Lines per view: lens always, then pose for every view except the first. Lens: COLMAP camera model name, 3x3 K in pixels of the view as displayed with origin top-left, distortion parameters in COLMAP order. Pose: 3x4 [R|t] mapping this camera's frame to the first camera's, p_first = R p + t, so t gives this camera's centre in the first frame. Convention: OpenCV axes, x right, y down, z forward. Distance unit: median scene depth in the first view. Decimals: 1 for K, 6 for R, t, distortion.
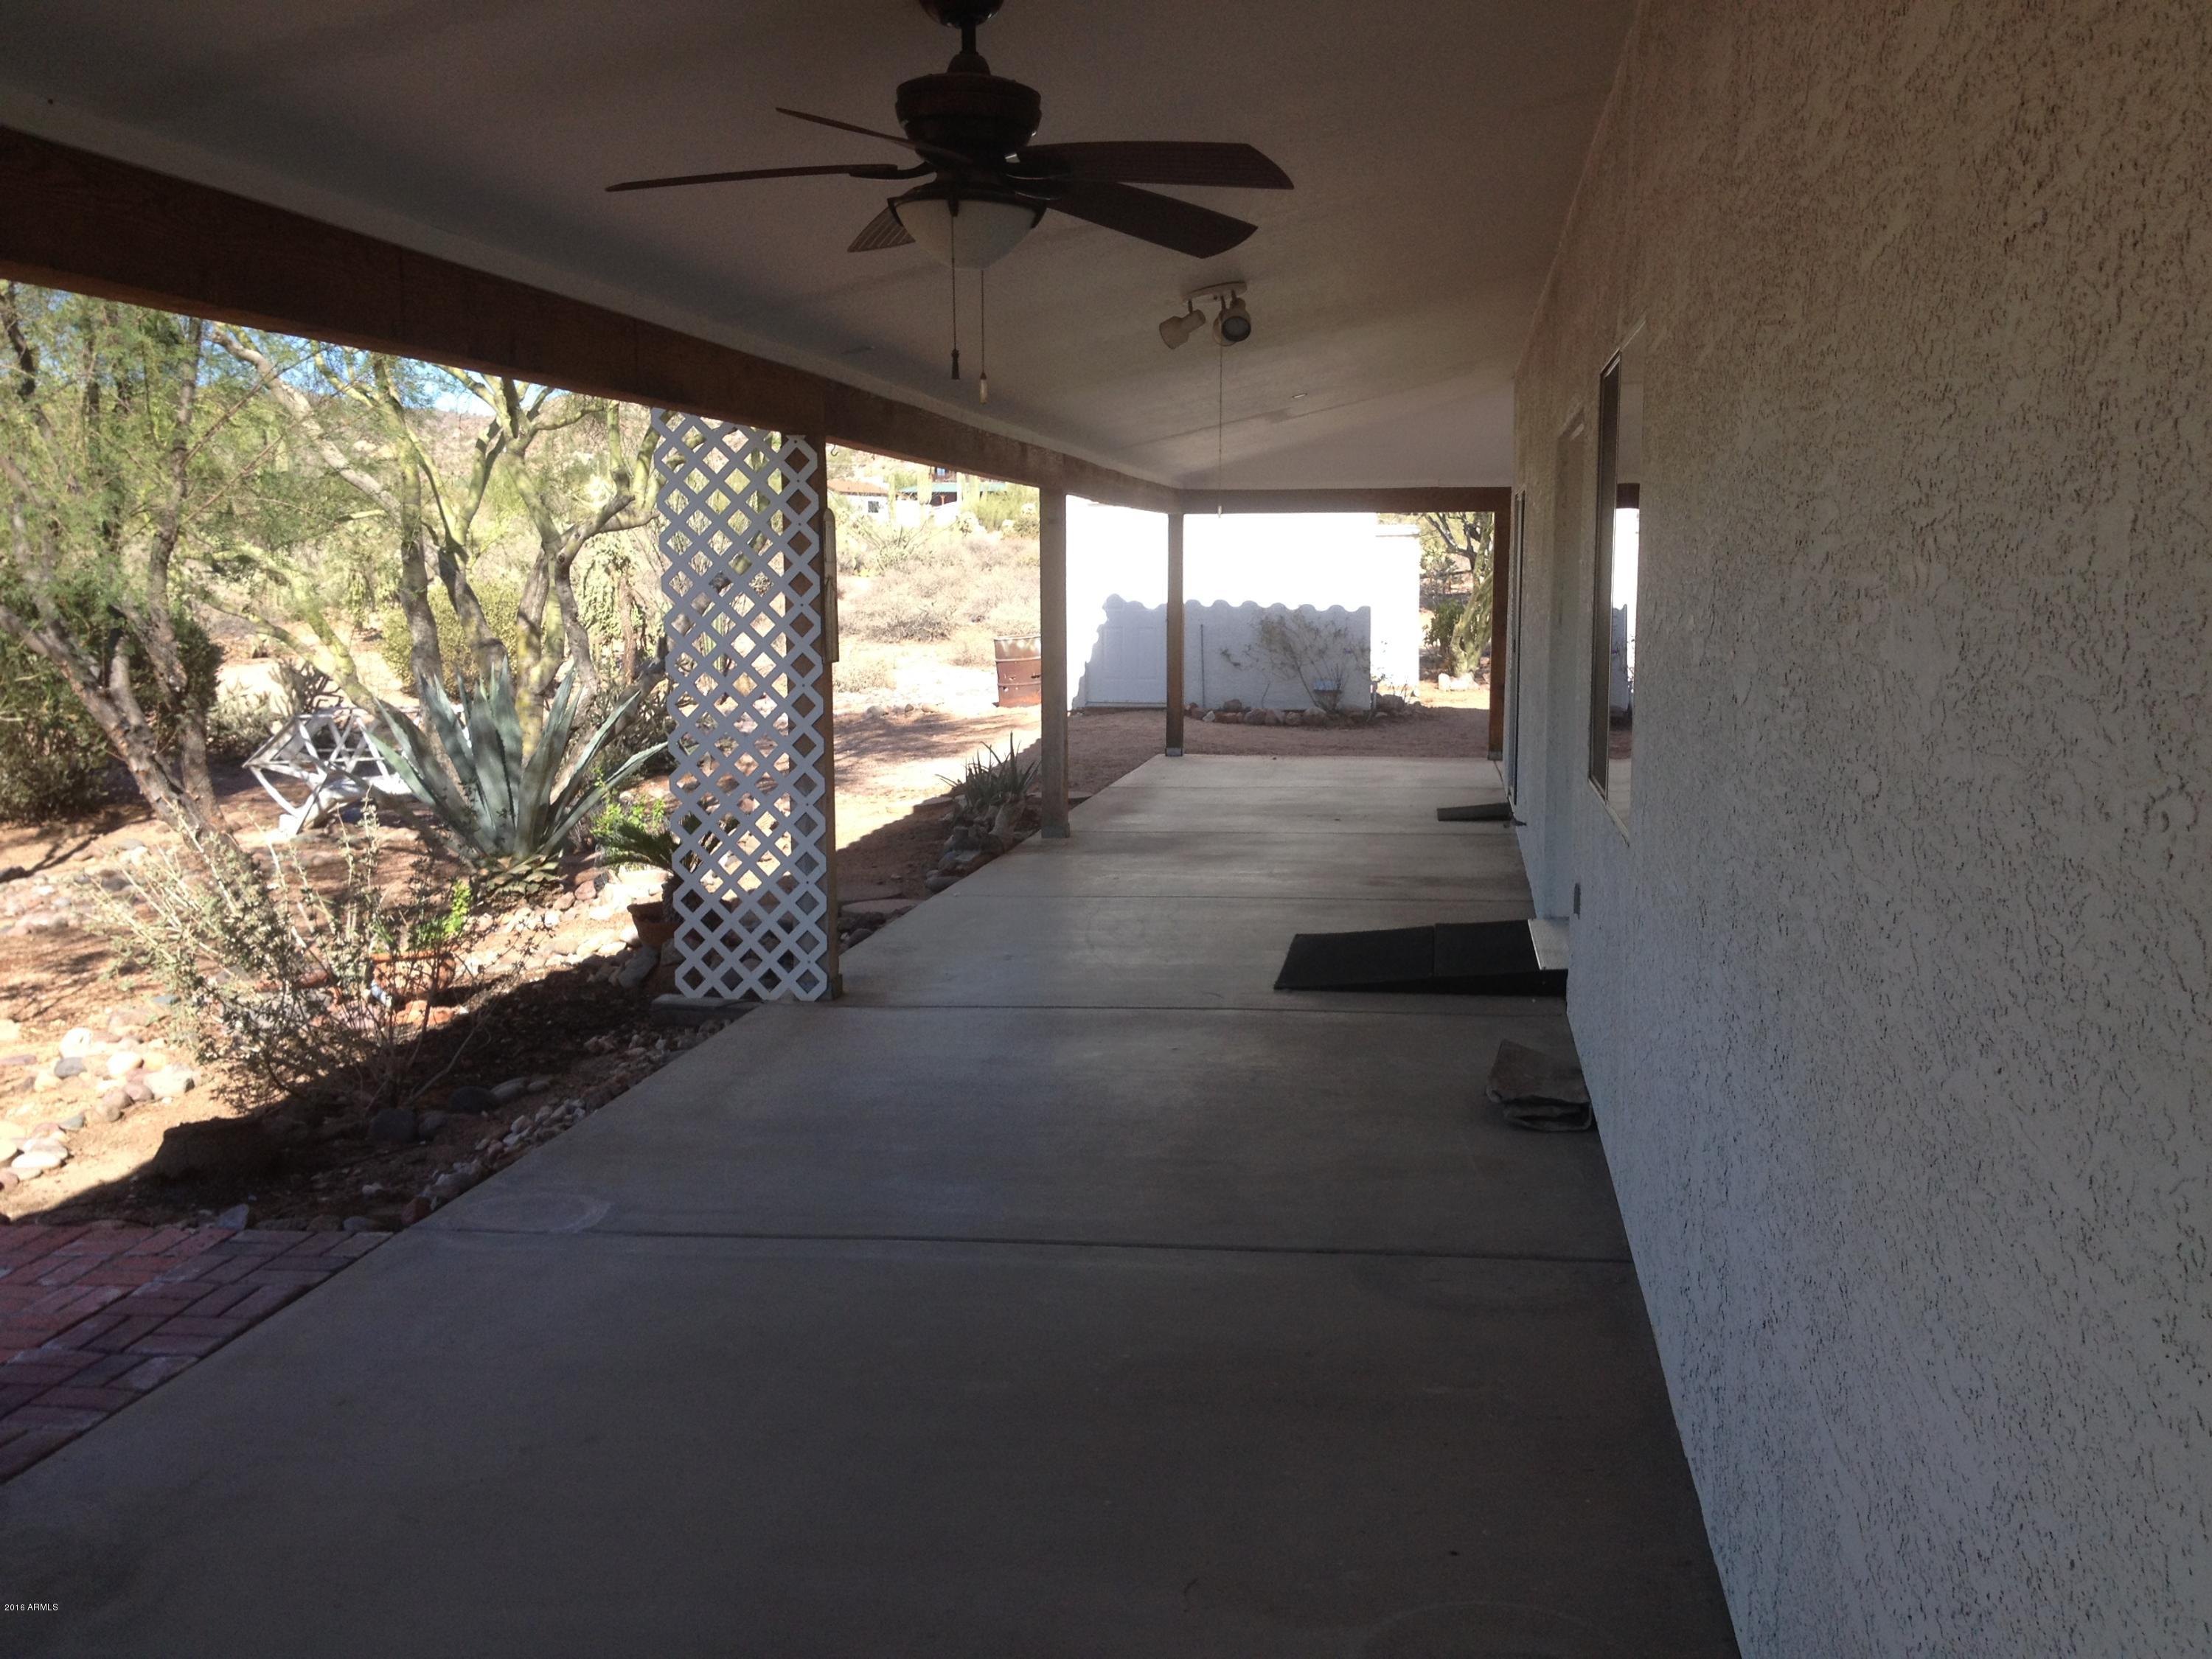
lens RADIAL K [[2062.0, 0, 1107.2], [0, 2062.0, 828.7], [0, 0, 1]] dist [-0.002590, 0.000000]
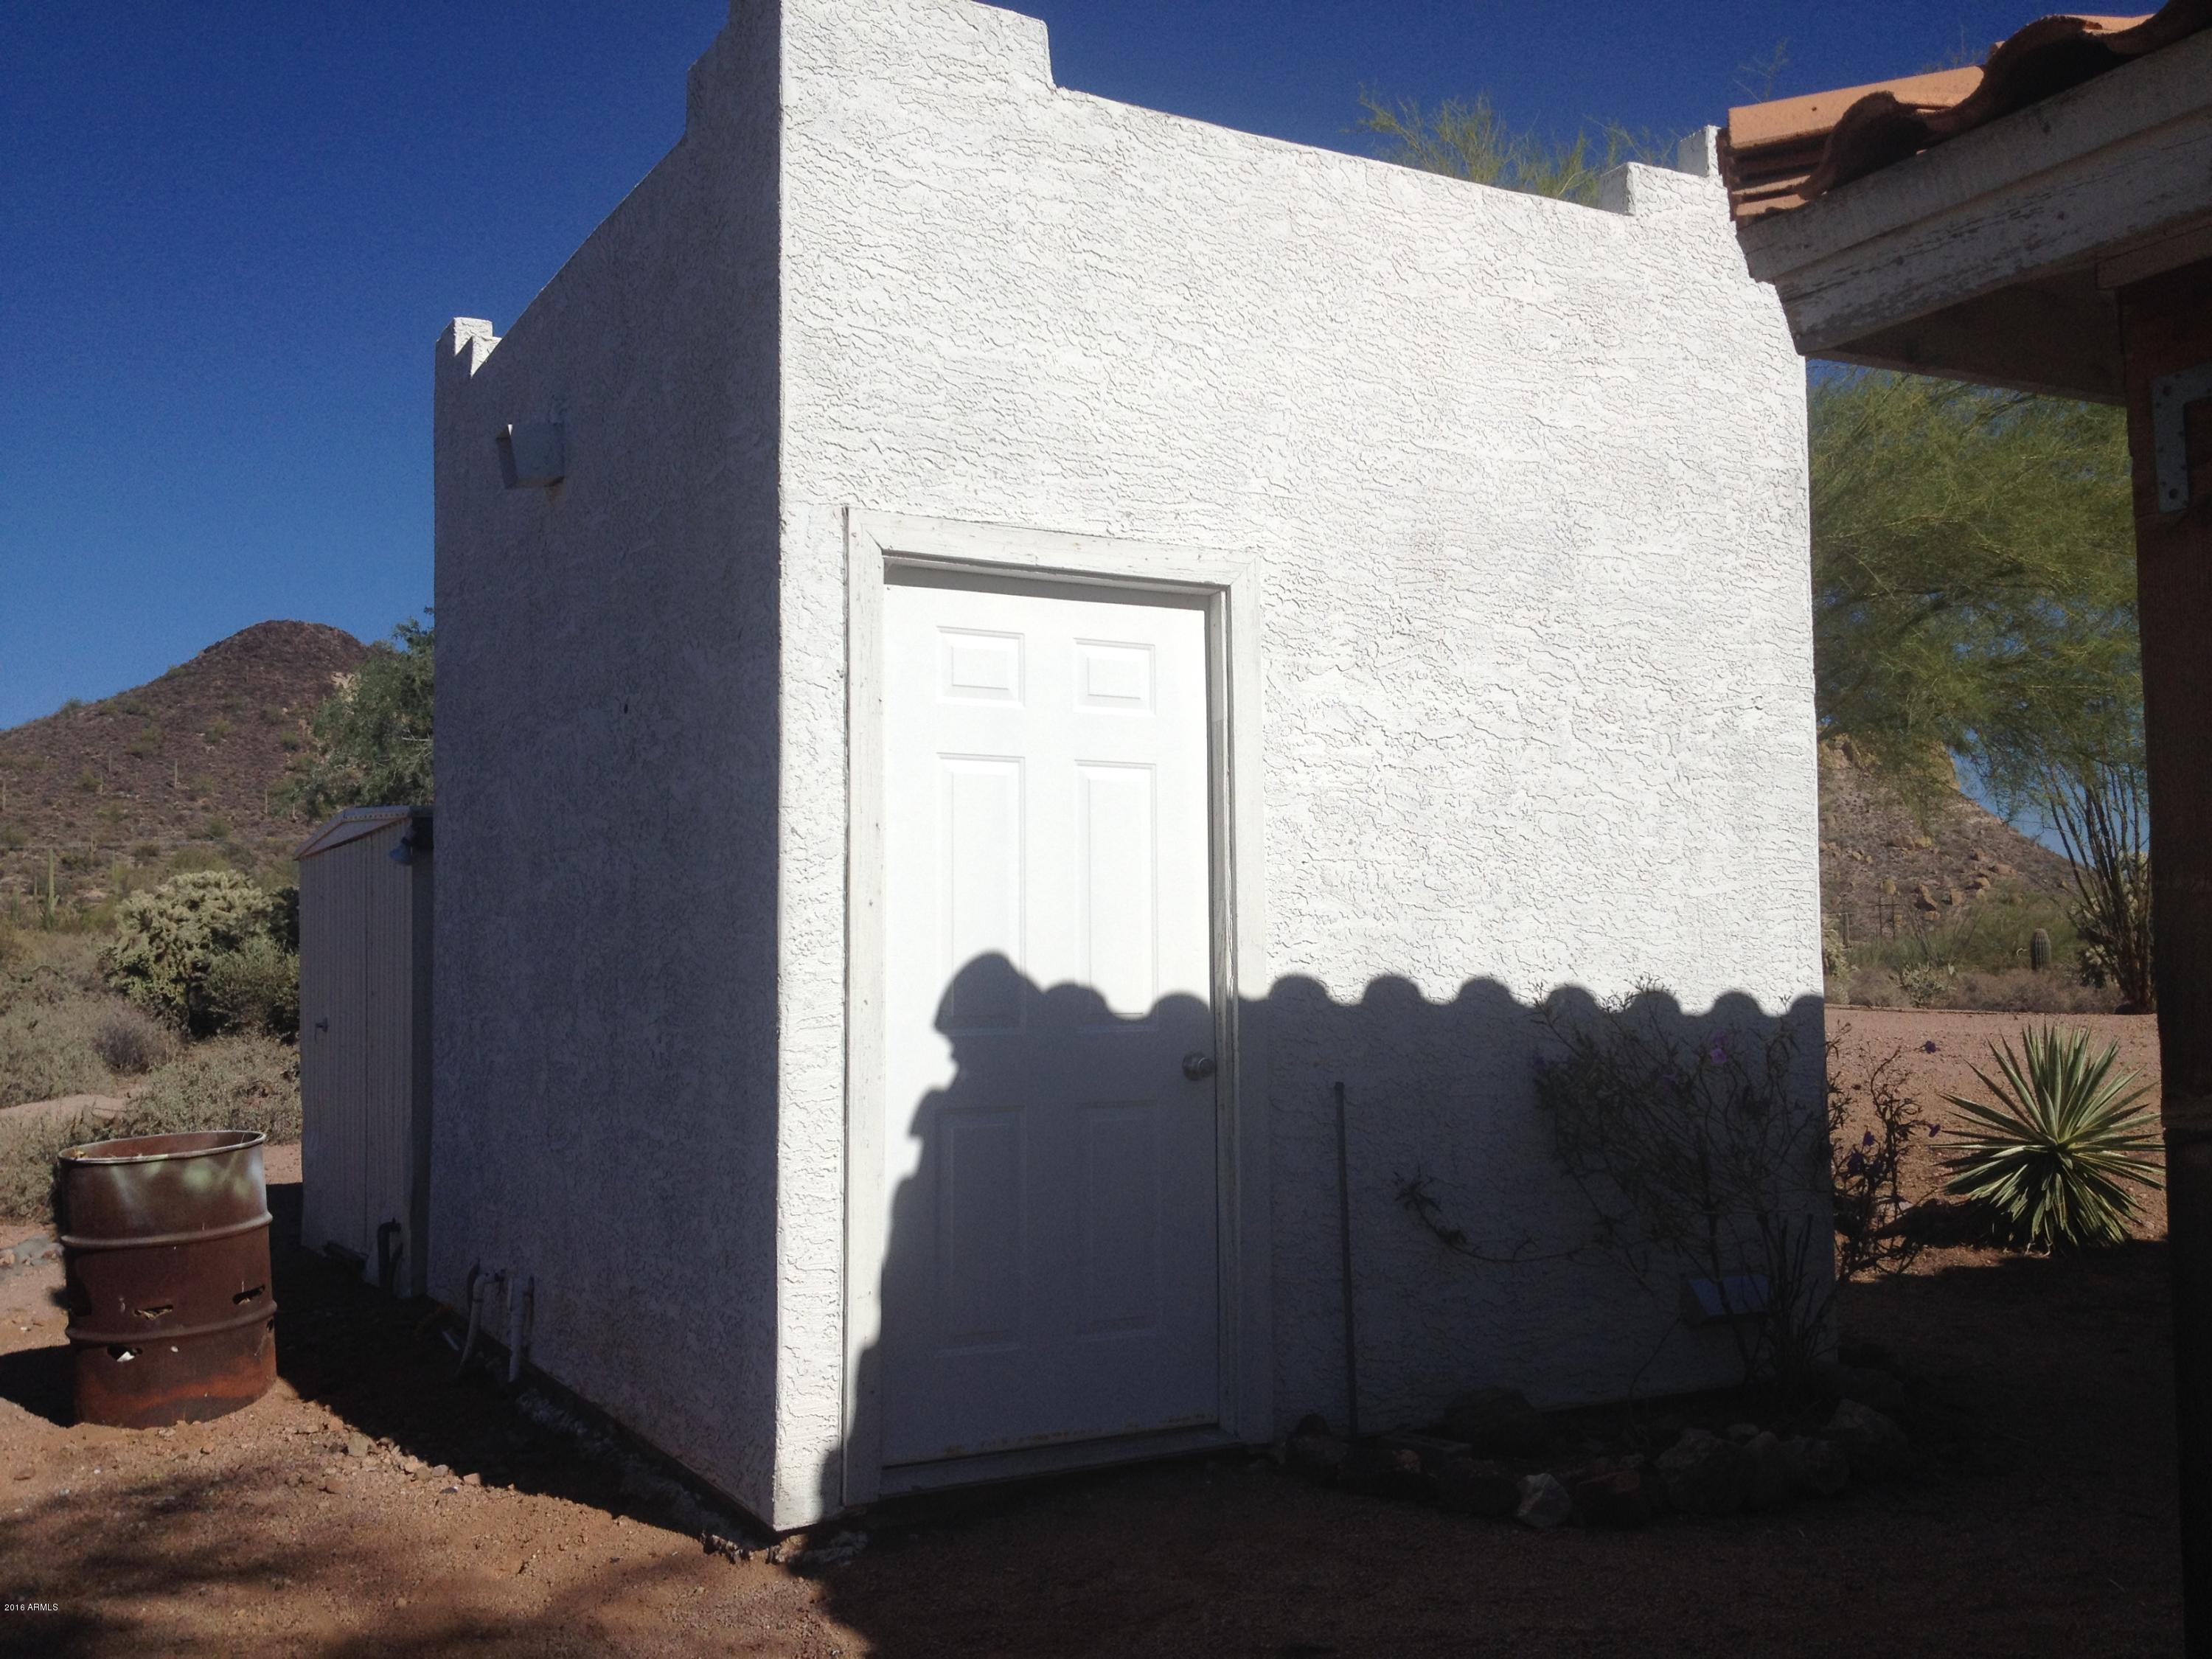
lens RADIAL K [[2062.0, 0, 1109.5], [0, 2062.0, 816.8], [0, 0, 1]] dist [-0.002590, 0.000000]
pose [[0.806643, 0.030077, 0.590273, -0.091235], [0.089614, 0.980934, -0.172446, -0.068258], [-0.584206, 0.191999, 0.788568, 0.623142]]
